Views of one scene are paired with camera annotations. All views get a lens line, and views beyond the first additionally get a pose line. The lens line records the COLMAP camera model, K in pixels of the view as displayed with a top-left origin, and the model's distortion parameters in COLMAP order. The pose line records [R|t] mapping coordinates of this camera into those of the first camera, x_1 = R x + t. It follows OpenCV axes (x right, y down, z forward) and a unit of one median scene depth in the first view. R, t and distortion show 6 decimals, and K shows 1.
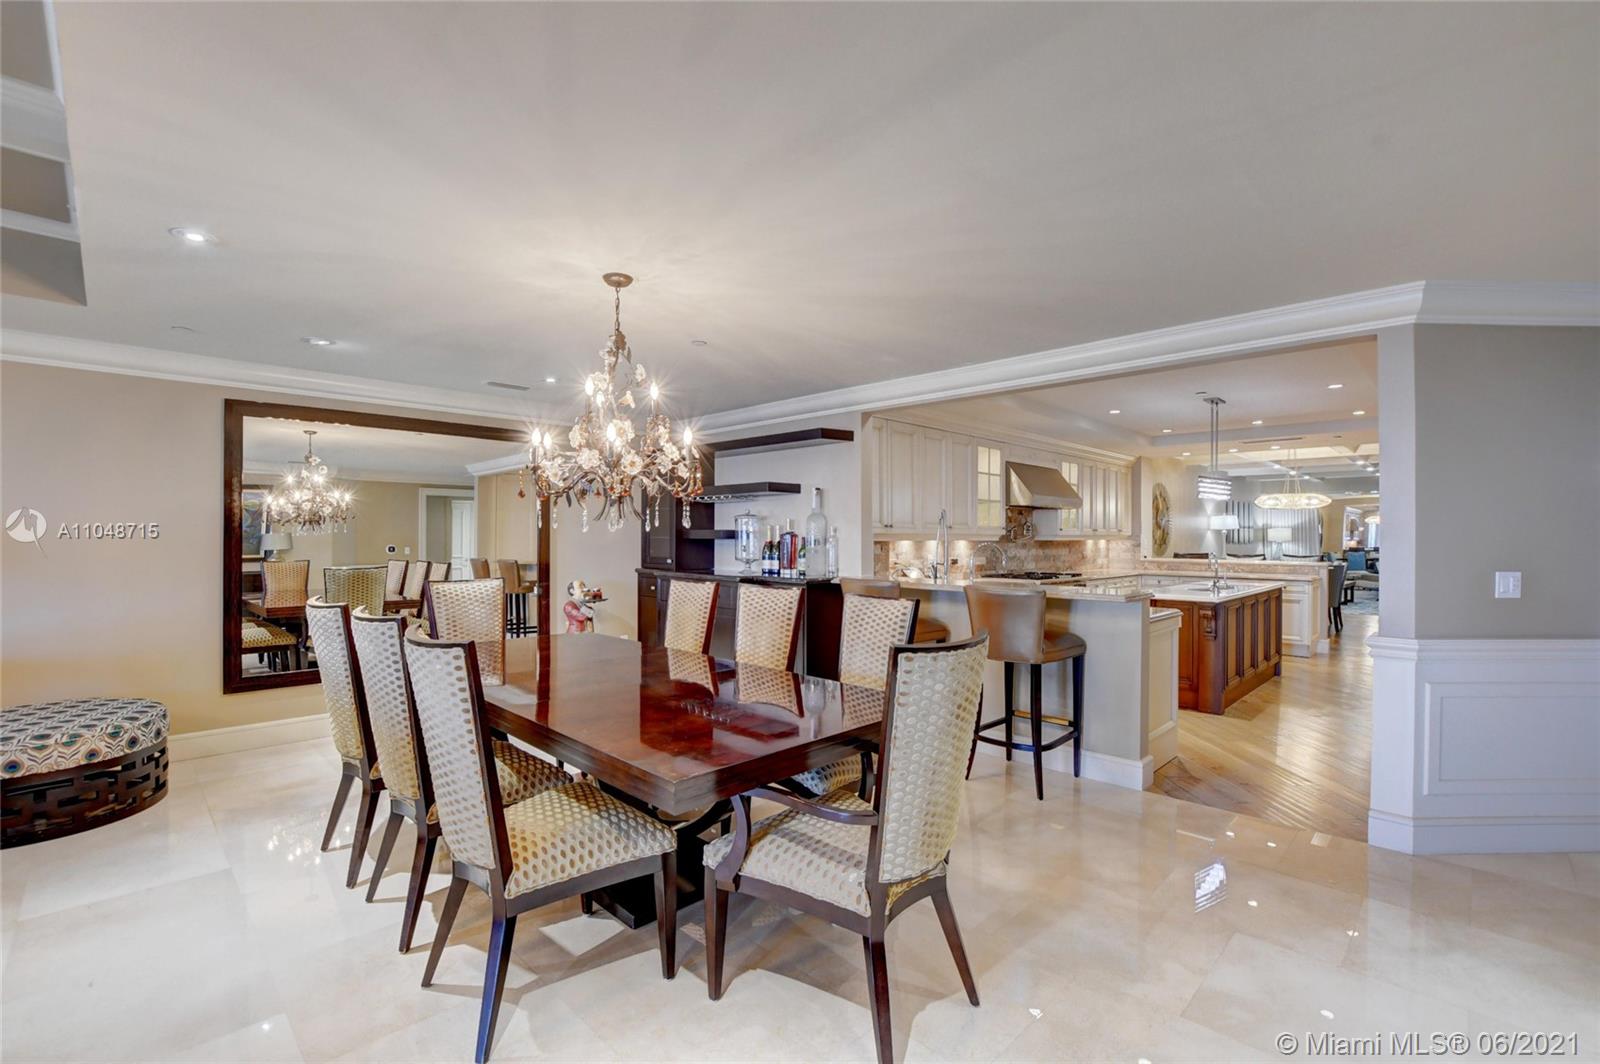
lens RADIAL K [[703.8, 0, 794.6], [0, 703.8, 535.1], [0, 0, 1]] dist [-0.033100, 0.004715]
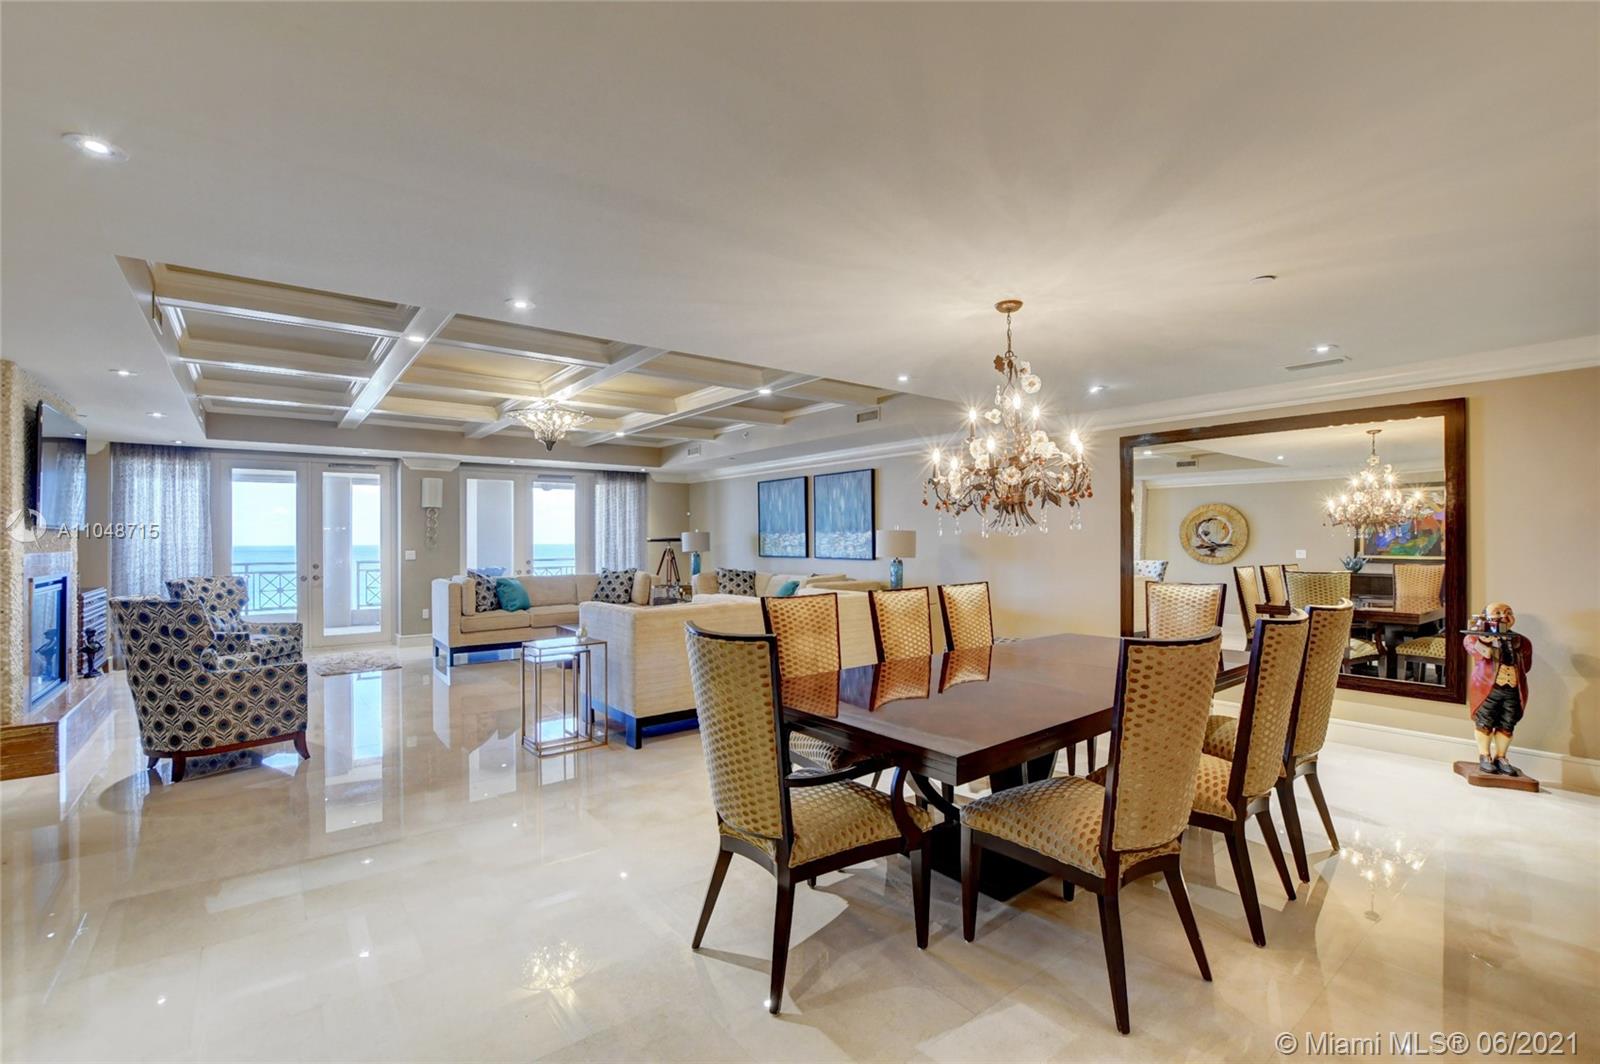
lens RADIAL K [[703.8, 0, 794.6], [0, 703.8, 535.1], [0, 0, 1]] dist [-0.033100, 0.004715]
pose [[-0.128985, -0.010538, -0.991590, 0.281635], [0.004344, 0.999928, -0.011191, 0.001521], [0.991637, -0.005751, -0.128930, 0.261307]]
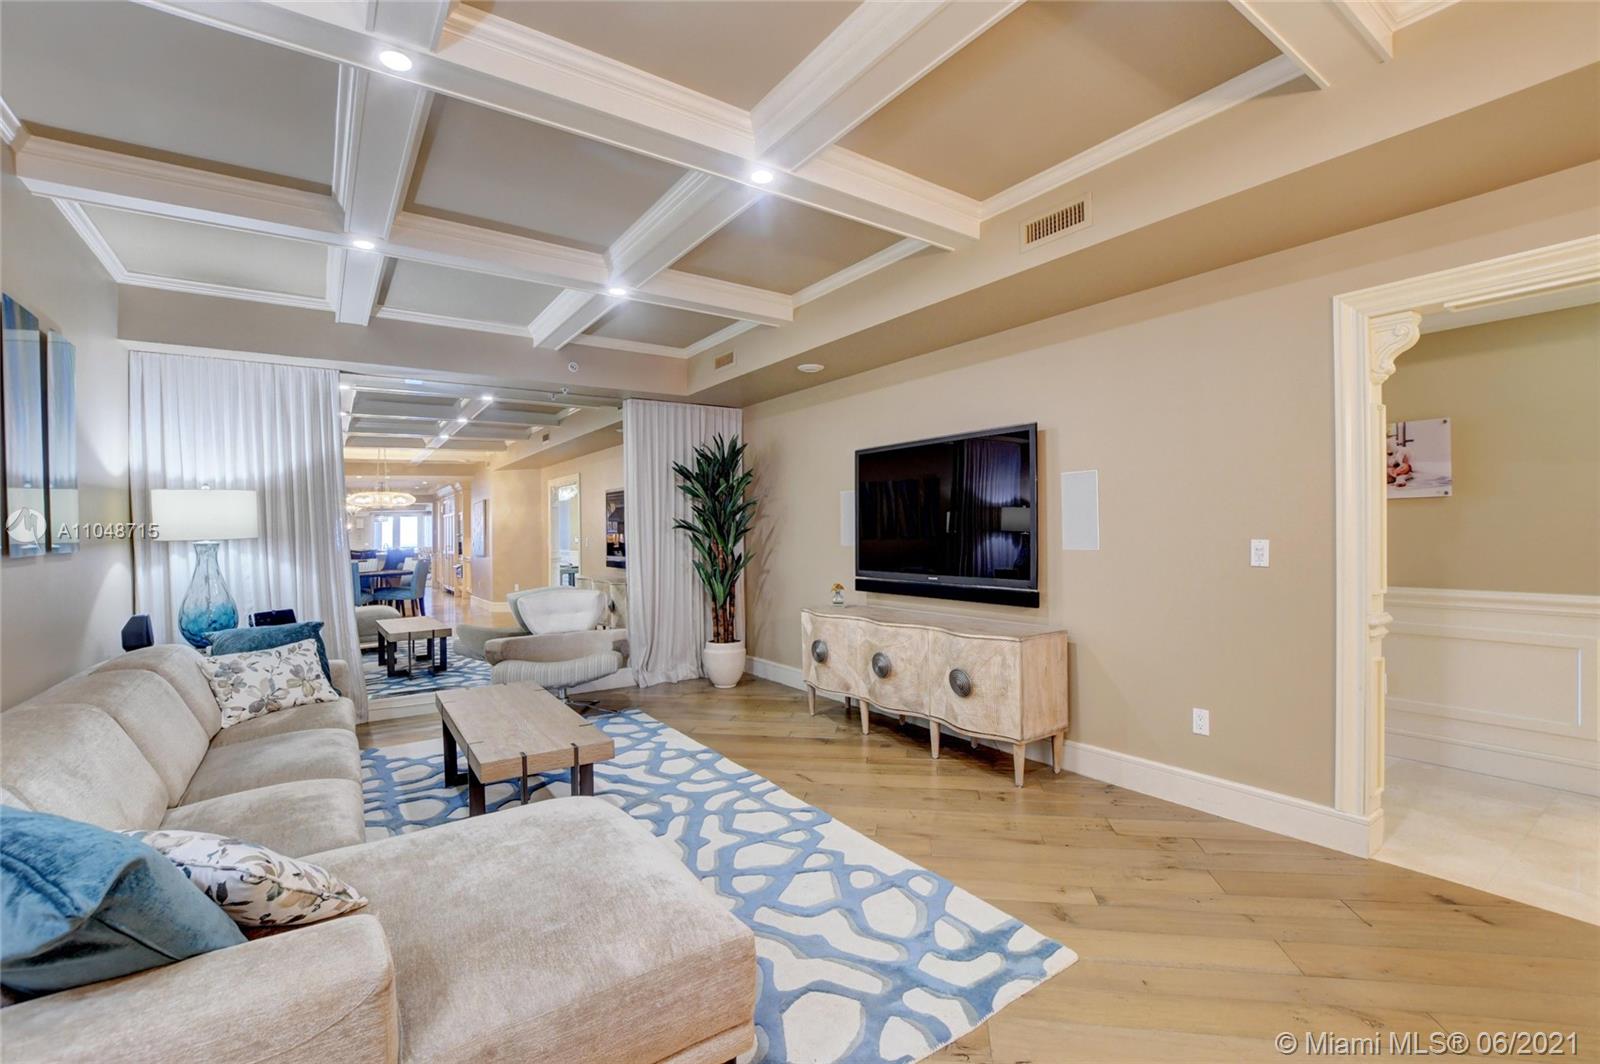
lens RADIAL K [[703.8, 0, 794.6], [0, 703.8, 535.1], [0, 0, 1]] dist [-0.033100, 0.004715]
pose [[0.179066, -0.011863, 0.983765, 0.880440], [0.012954, 0.999869, 0.009700, 0.012228], [-0.983752, 0.011007, 0.179197, 1.329068]]
